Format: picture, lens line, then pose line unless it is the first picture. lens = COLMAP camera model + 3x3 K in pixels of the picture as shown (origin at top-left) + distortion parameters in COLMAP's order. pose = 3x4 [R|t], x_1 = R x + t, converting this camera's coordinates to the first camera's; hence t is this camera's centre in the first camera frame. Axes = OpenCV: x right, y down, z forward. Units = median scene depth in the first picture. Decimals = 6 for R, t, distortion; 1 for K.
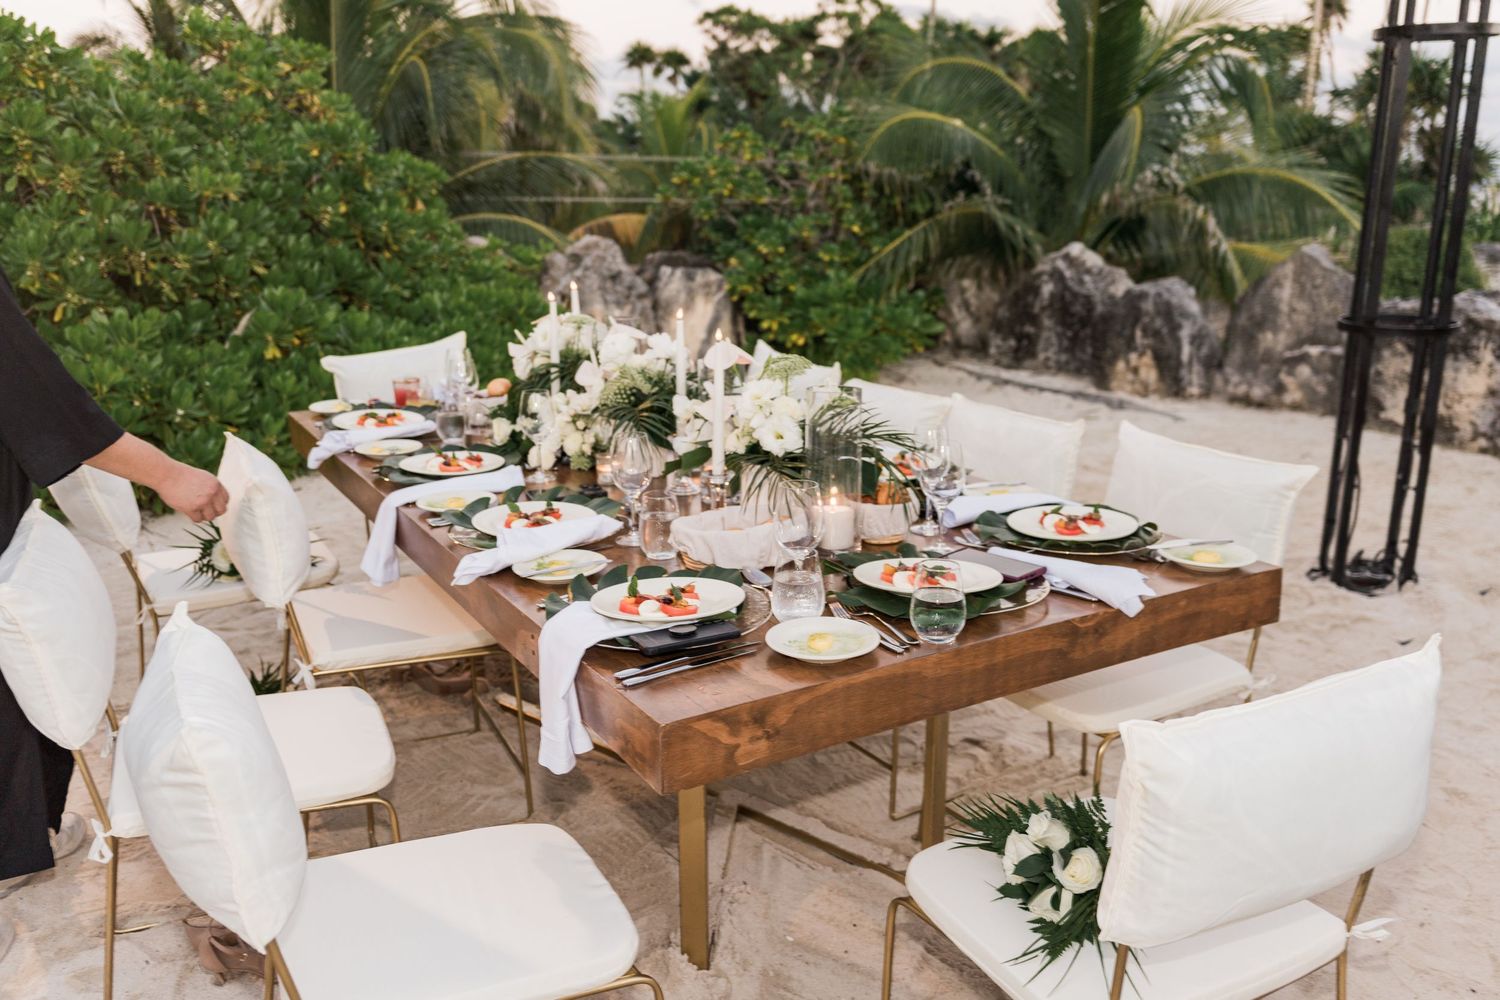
lens RADIAL K [[1204.5, 0, 750.3], [0, 1204.5, 506.4], [0, 0, 1]] dist [0.008141, -0.017784]
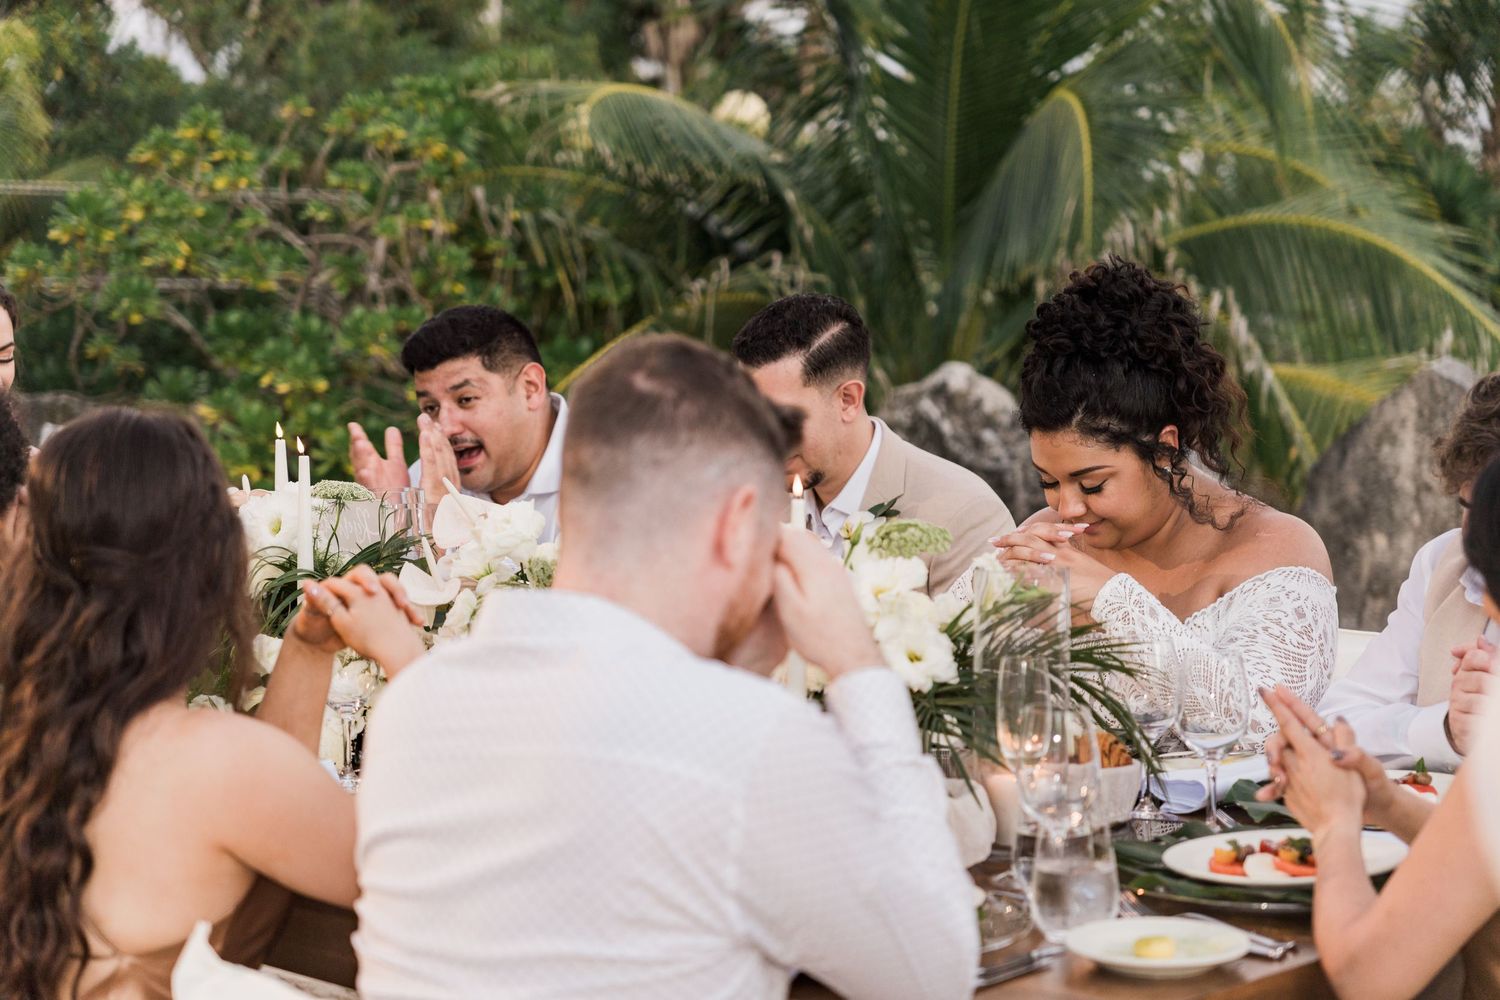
lens RADIAL K [[2978.2, 0, 750.0], [0, 2978.2, 500.0], [0, 0, 1]] dist [-0.007938, 0.123977]
pose [[0.968374, -0.021752, 0.248553, -0.098882], [0.065207, 0.983634, -0.167967, 0.024132], [-0.240831, 0.178862, 0.953944, -0.081239]]
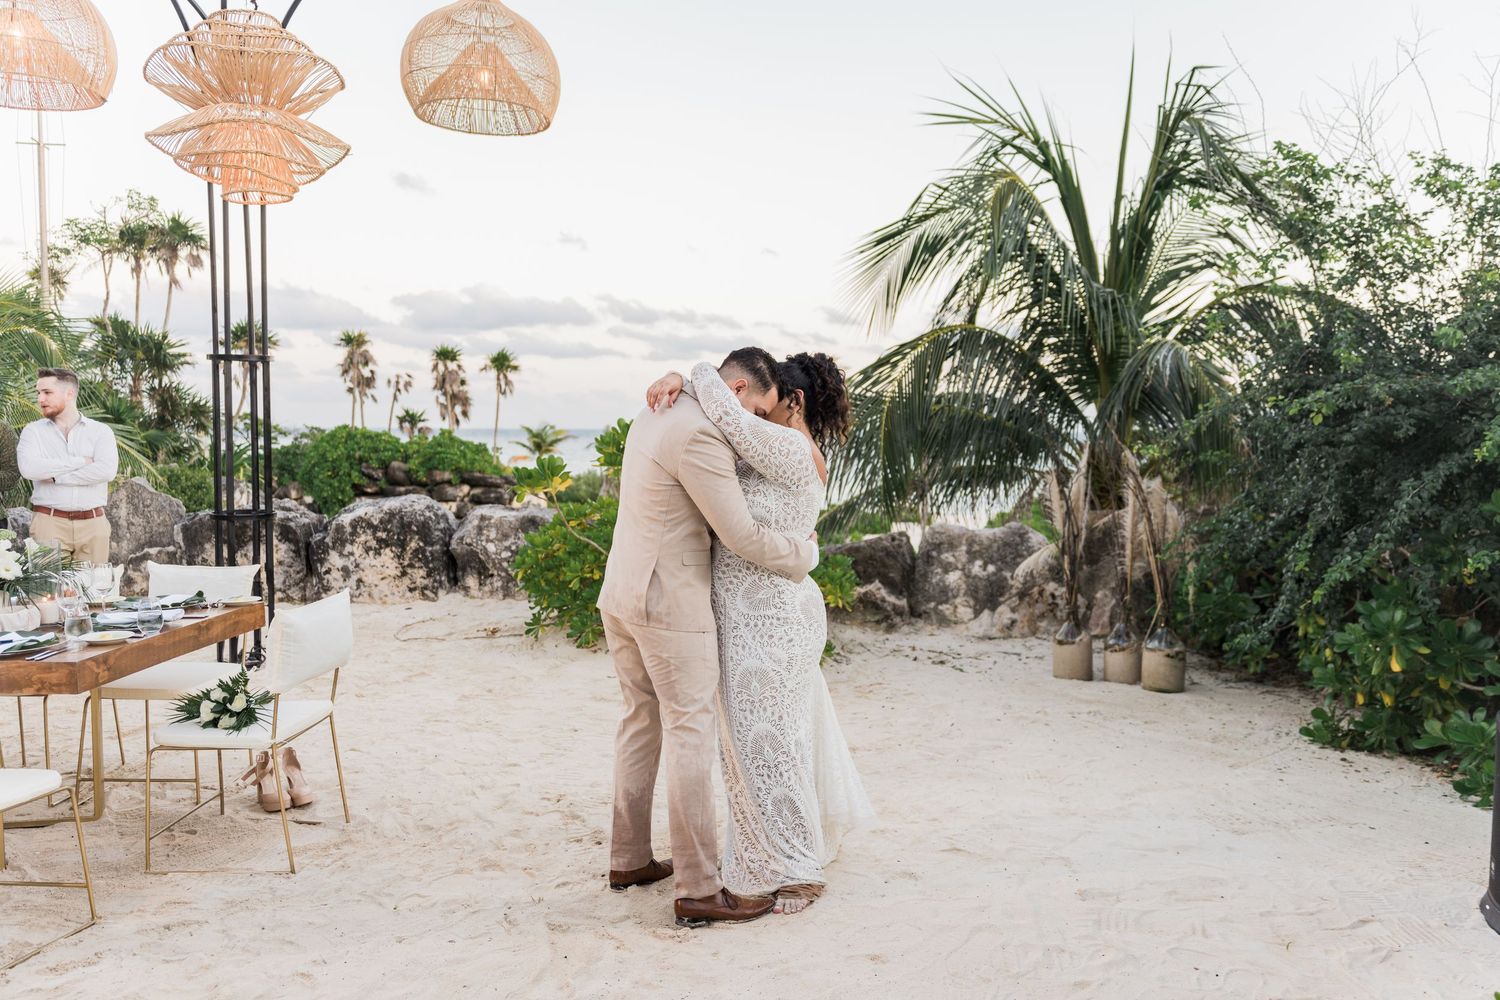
lens RADIAL K [[1204.5, 0, 750.3], [0, 1204.5, 506.4], [0, 0, 1]] dist [0.008141, -0.017784]
pose [[0.560258, -0.047625, 0.826948, -0.229570], [0.208210, 0.974388, -0.084946, 0.064450], [-0.801723, 0.219770, 0.555825, -0.262291]]
